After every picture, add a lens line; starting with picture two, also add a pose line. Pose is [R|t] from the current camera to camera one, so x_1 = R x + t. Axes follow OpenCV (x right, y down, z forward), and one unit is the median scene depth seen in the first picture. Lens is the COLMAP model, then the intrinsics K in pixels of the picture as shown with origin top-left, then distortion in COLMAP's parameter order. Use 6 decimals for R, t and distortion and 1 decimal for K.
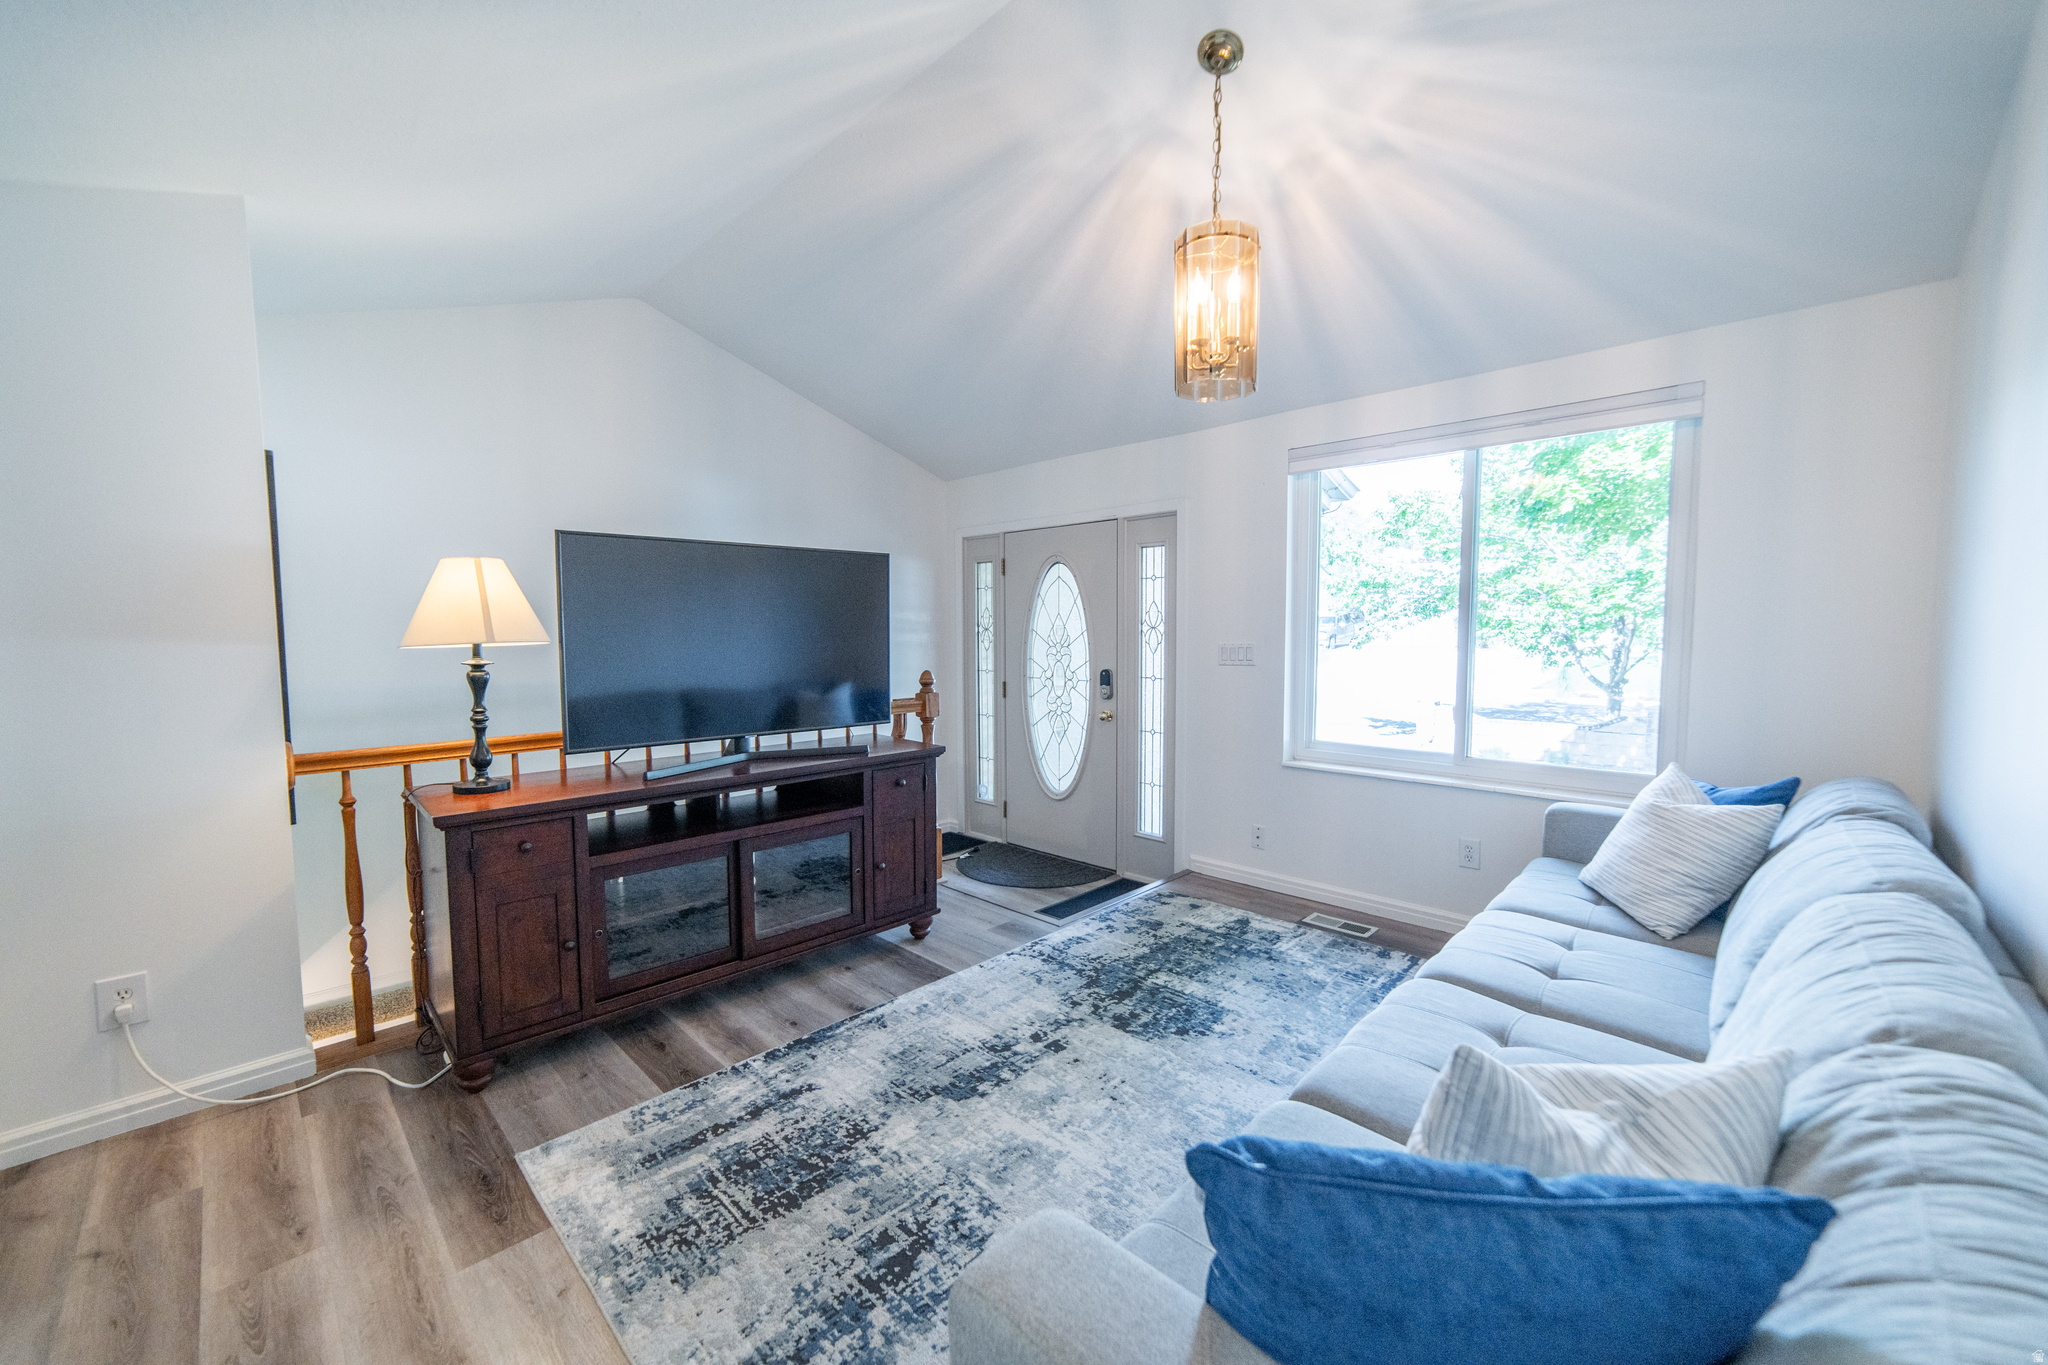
lens RADIAL K [[812.5, 0, 1018.8], [0, 812.5, 680.9], [0, 0, 1]] dist [-0.000481, 0.000392]
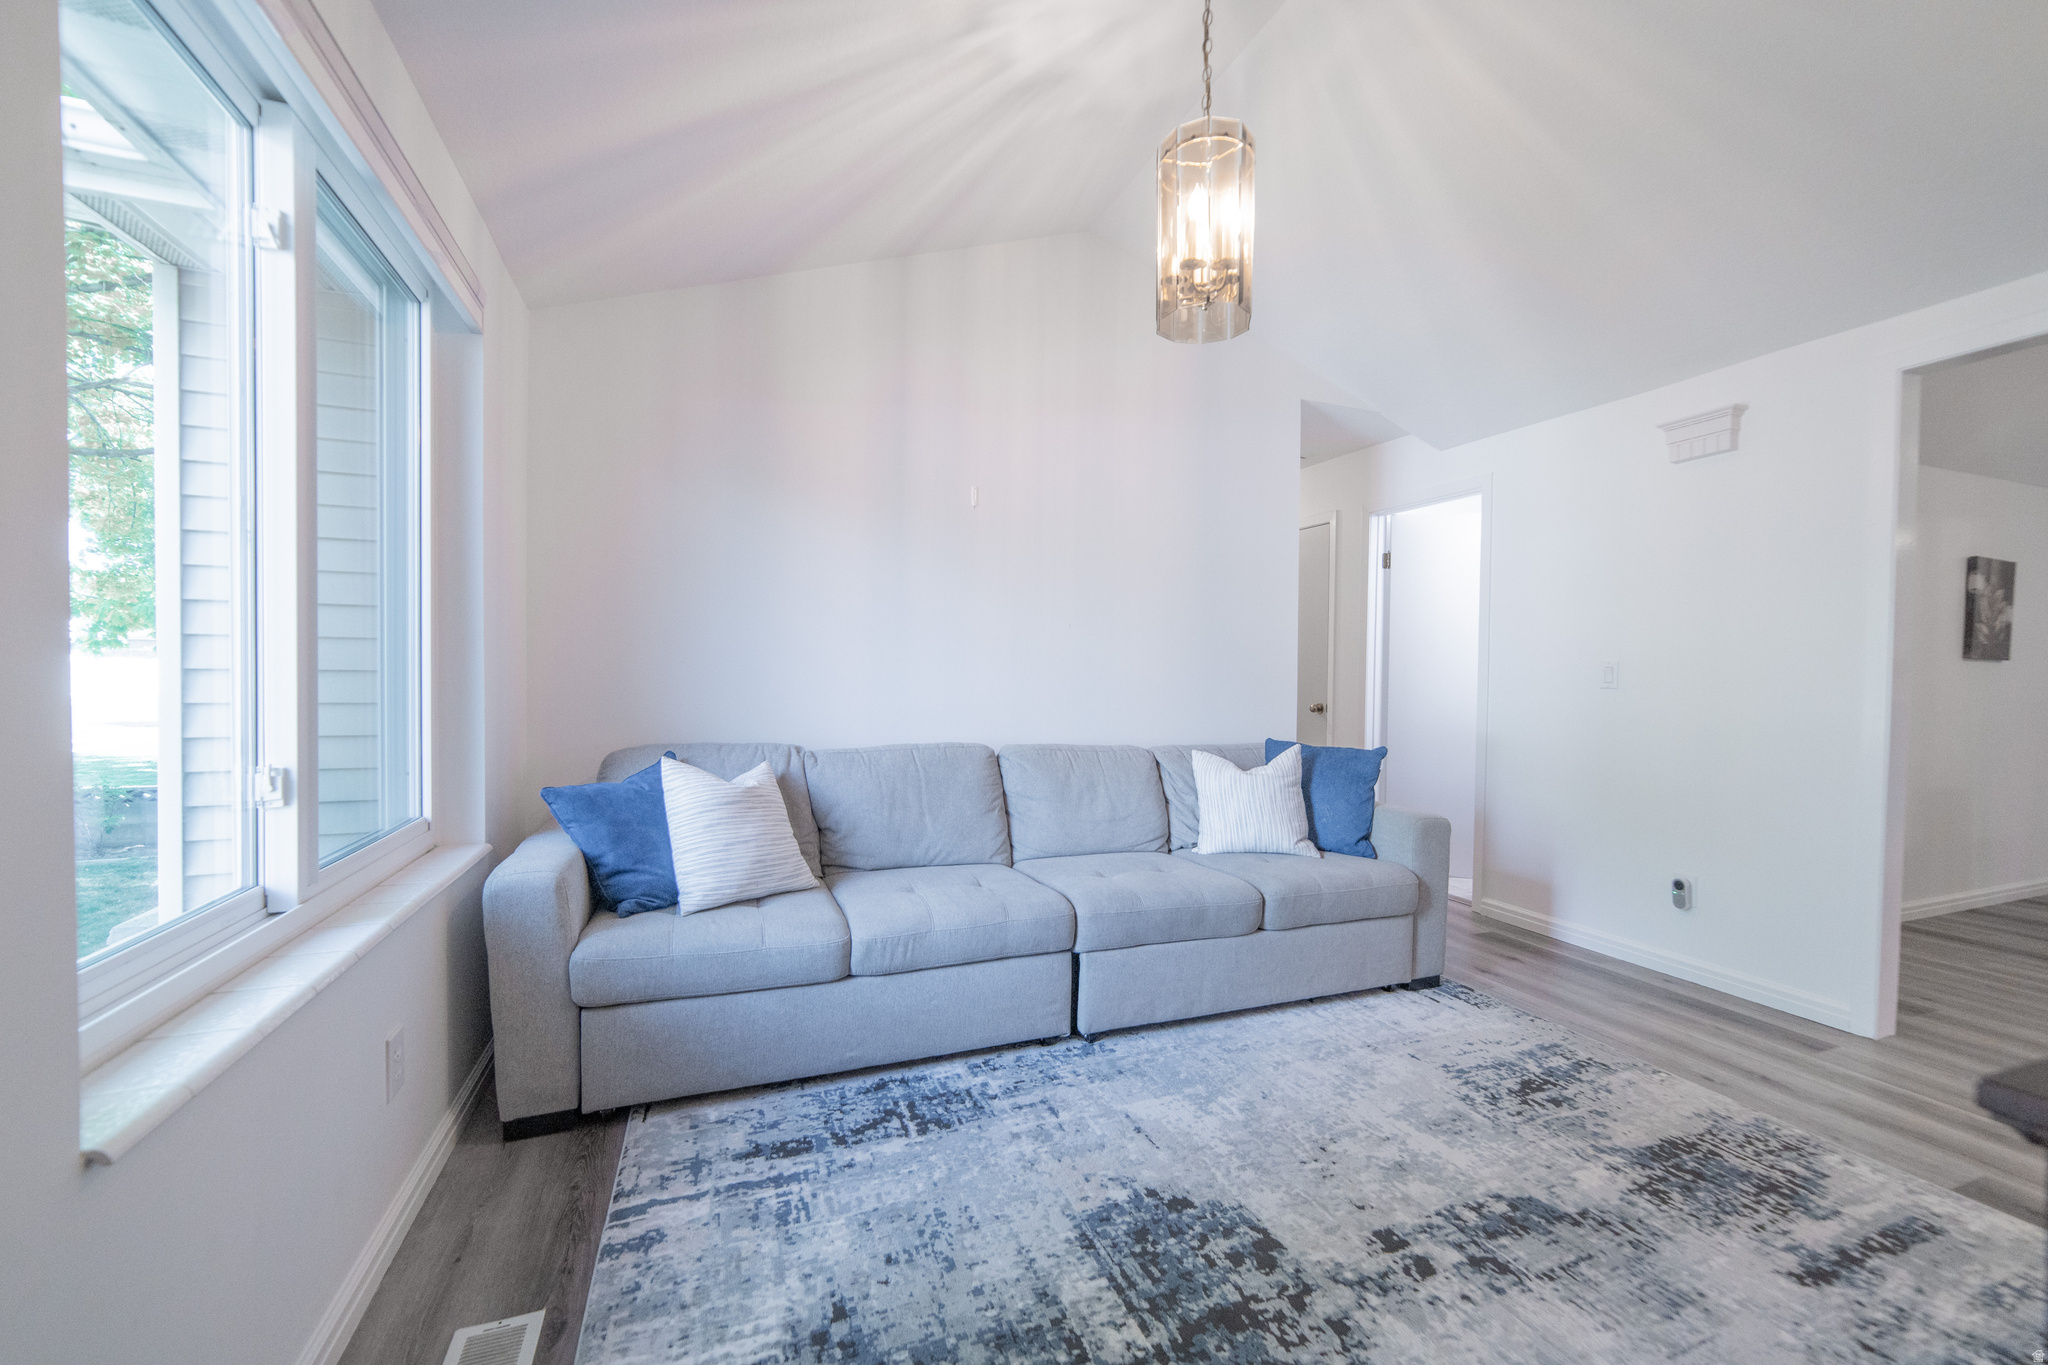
lens RADIAL K [[812.5, 0, 1018.8], [0, 812.5, 680.9], [0, 0, 1]] dist [-0.000481, 0.000392]
pose [[-0.908067, -0.009747, 0.418712, 0.050513], [0.017583, 0.997961, 0.061363, -0.043019], [-0.418456, 0.063084, -0.906044, 1.795756]]
